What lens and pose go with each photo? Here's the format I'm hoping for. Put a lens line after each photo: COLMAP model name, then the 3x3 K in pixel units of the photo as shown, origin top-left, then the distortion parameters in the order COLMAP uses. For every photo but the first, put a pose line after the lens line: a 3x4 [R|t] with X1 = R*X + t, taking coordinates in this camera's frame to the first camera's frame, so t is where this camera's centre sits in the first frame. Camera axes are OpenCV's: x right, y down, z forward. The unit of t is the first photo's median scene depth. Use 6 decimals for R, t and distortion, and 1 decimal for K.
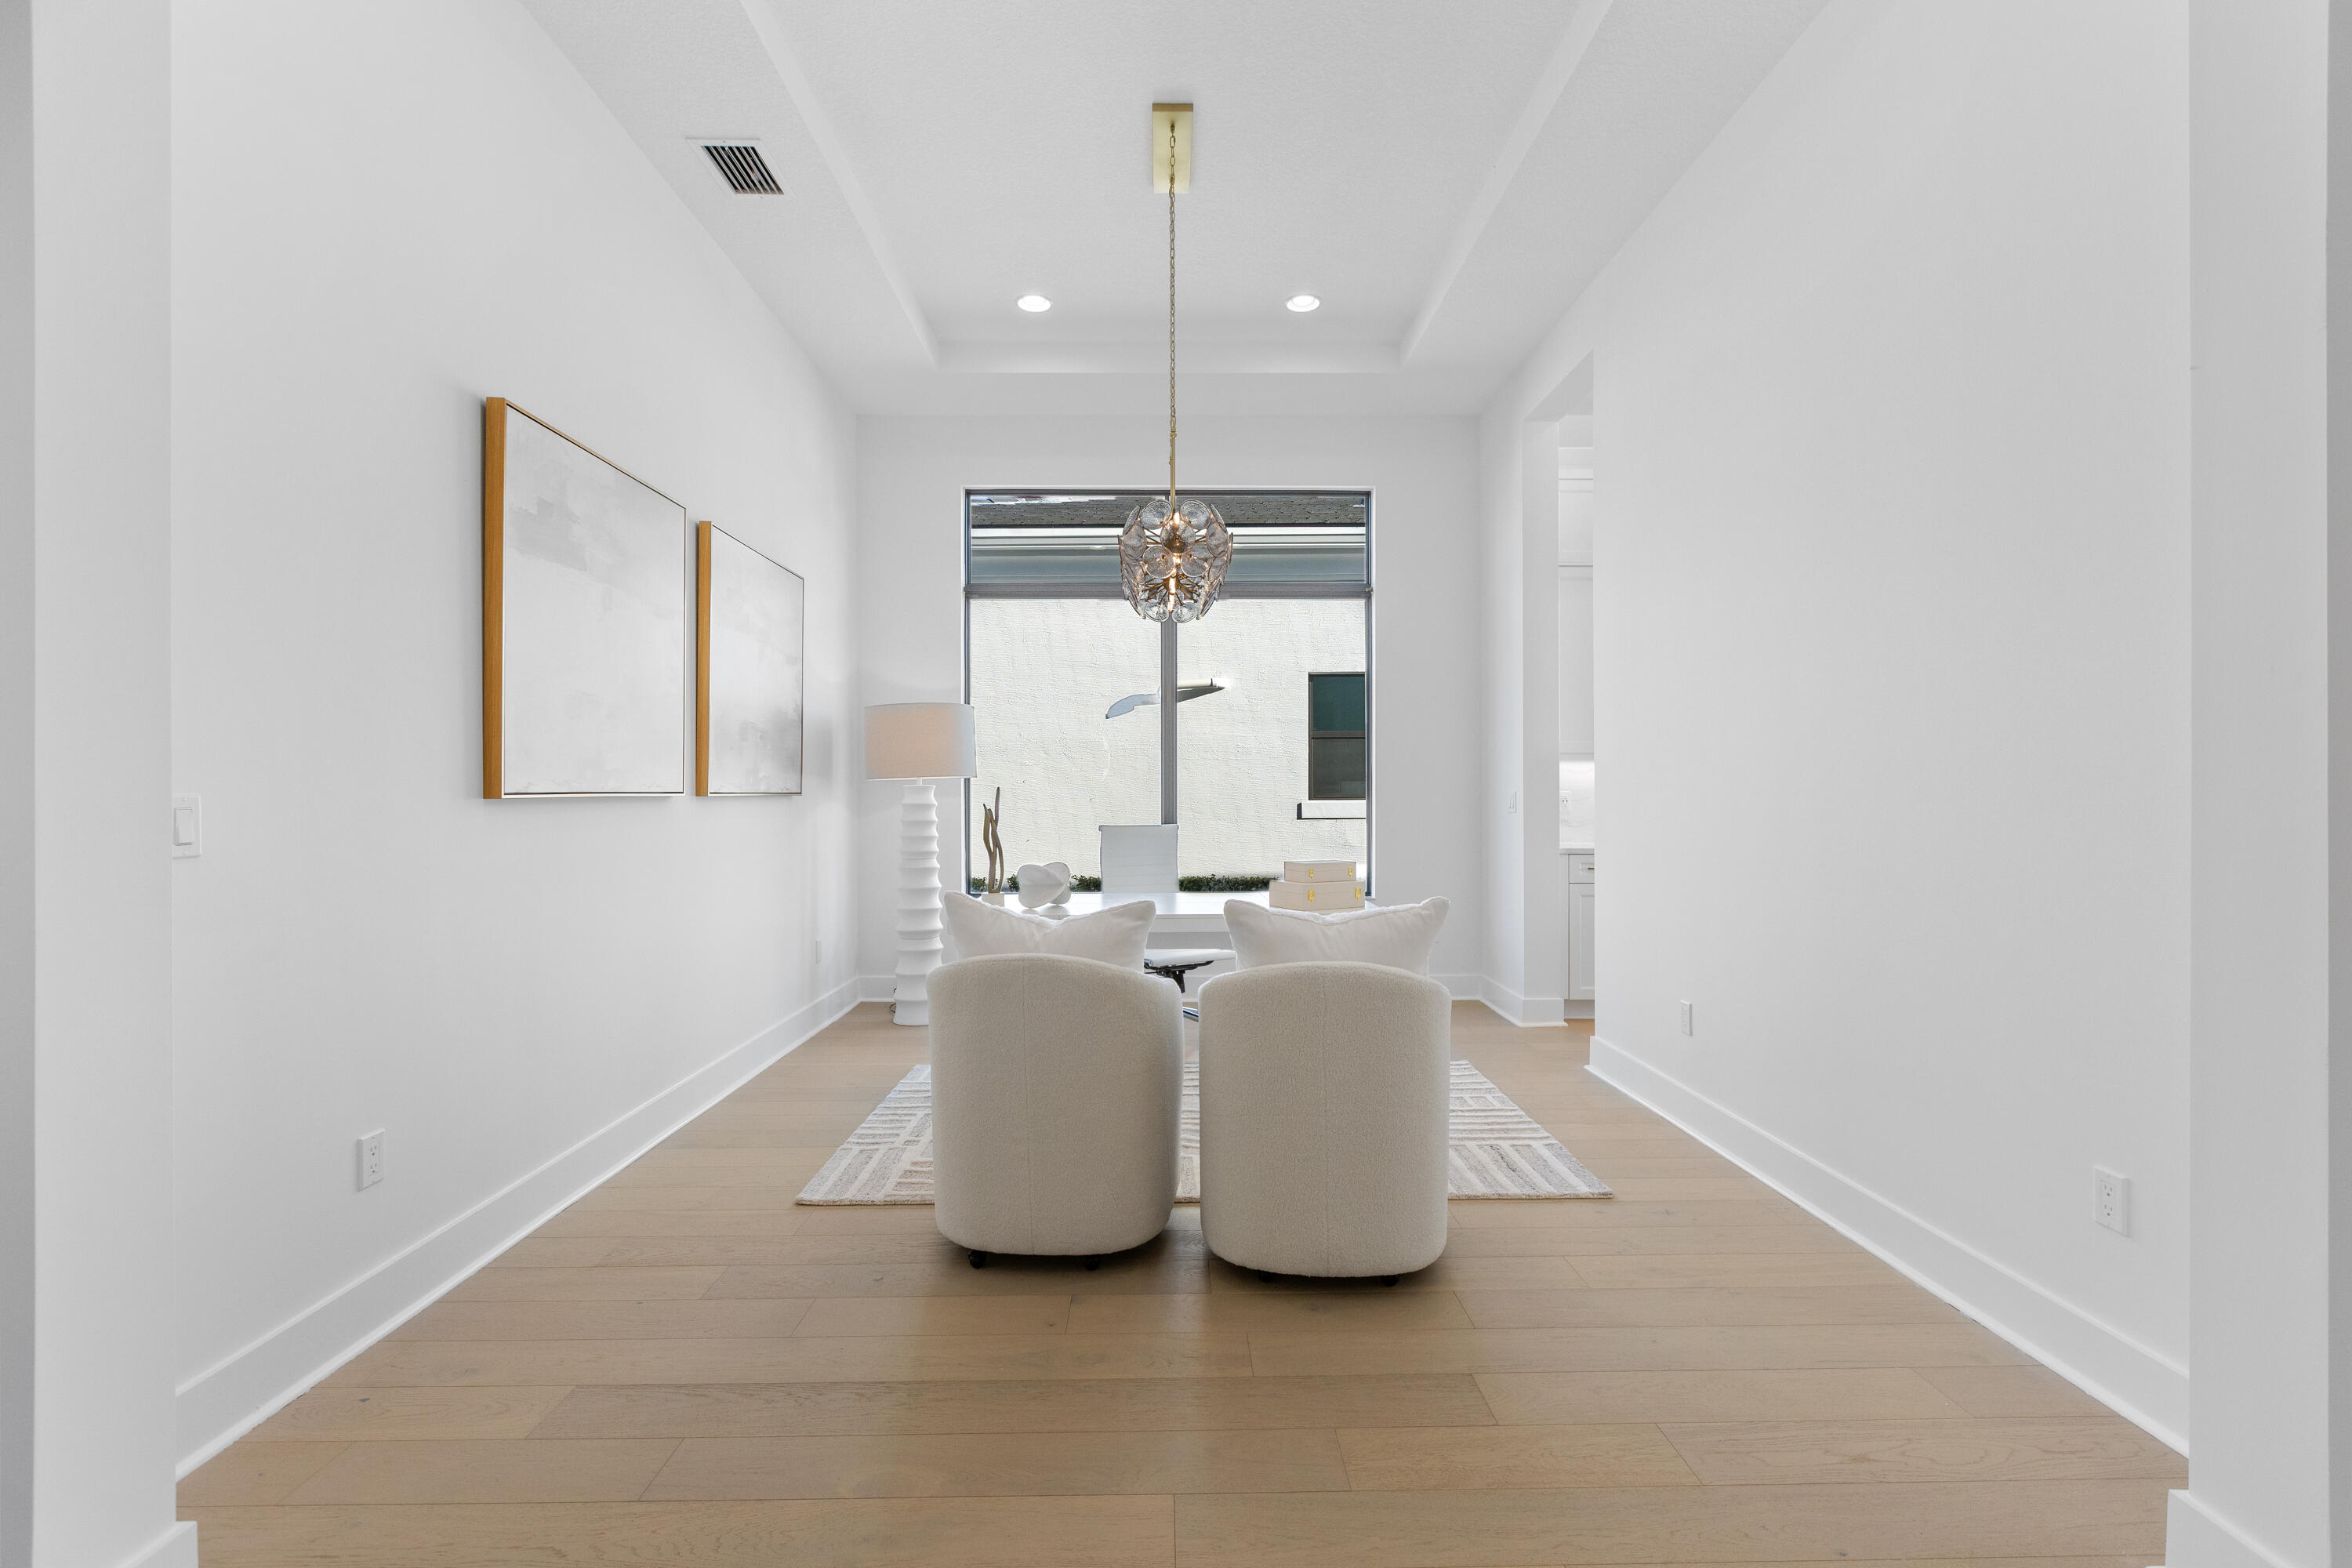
lens RADIAL K [[1054.0, 0, 1176.0], [0, 1054.0, 784.0], [0, 0, 1]] dist [-0.008998, -0.000213]
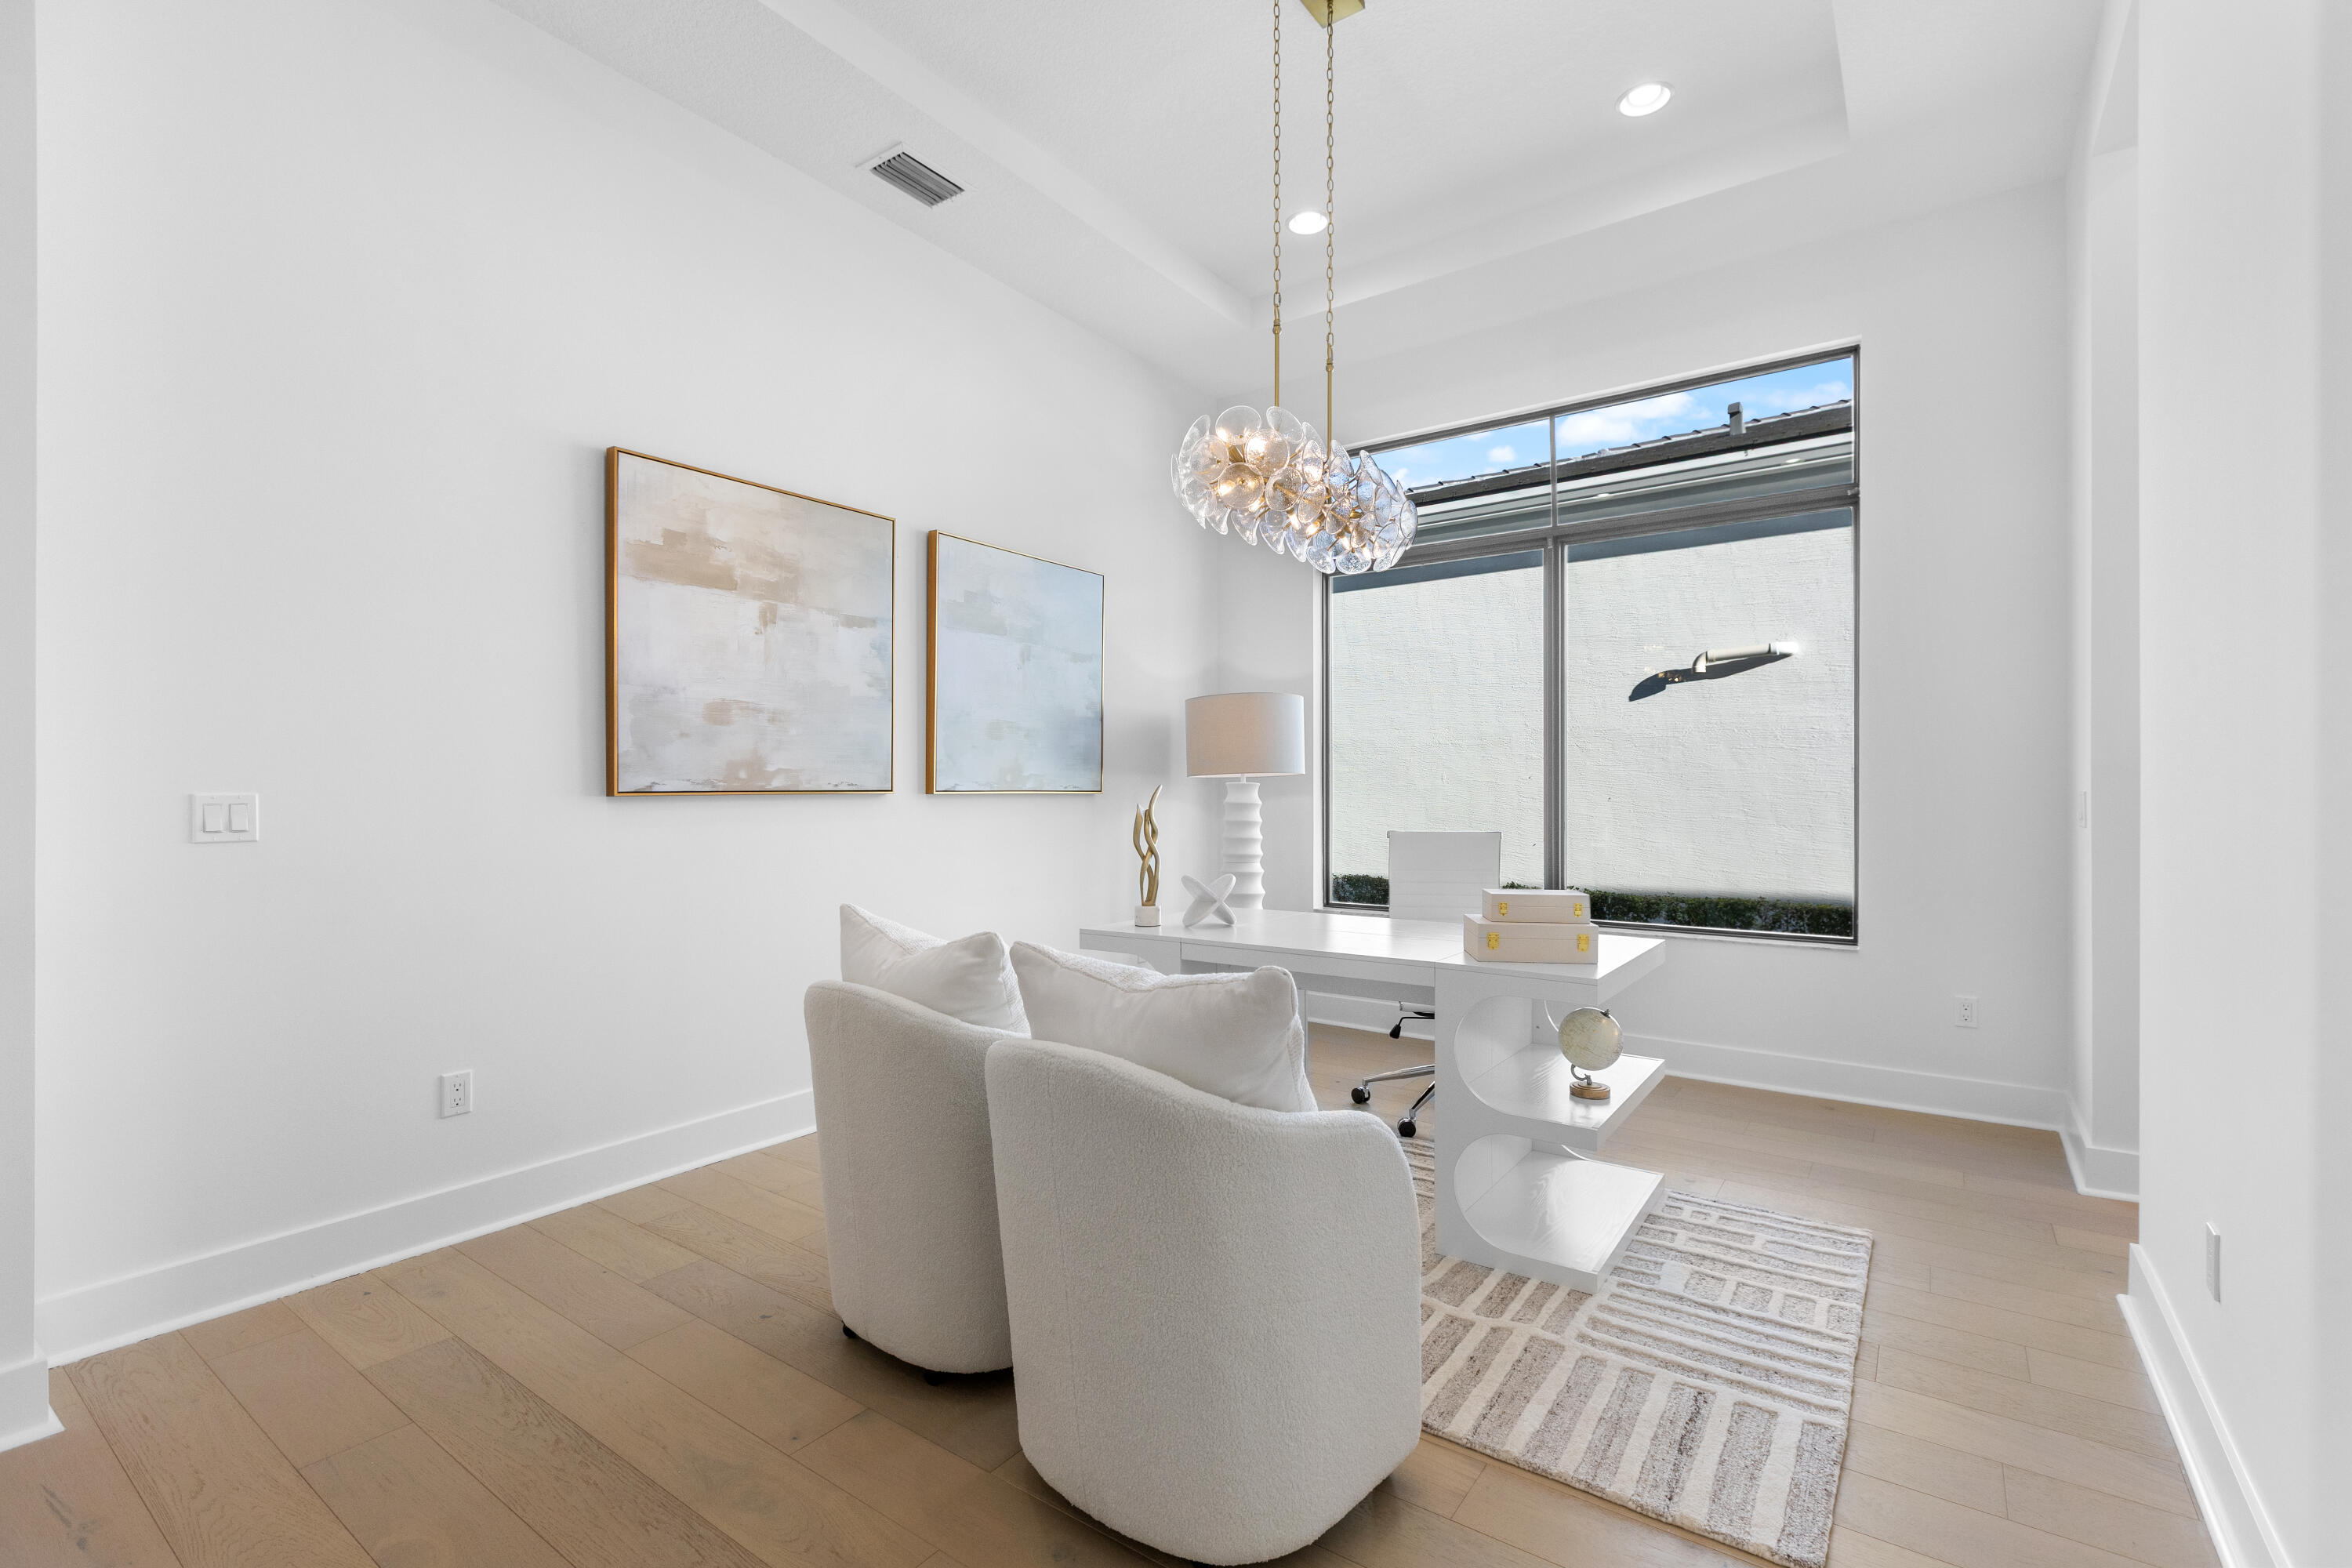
lens RADIAL K [[1051.5, 0, 1178.0], [0, 1051.5, 788.0], [0, 0, 1]] dist [0.001181, -0.000477]
pose [[0.801489, 0.002111, -0.598005, 0.382245], [0.002377, 0.999975, 0.006716, -0.001032], [0.598004, -0.006804, 0.801464, 0.320772]]
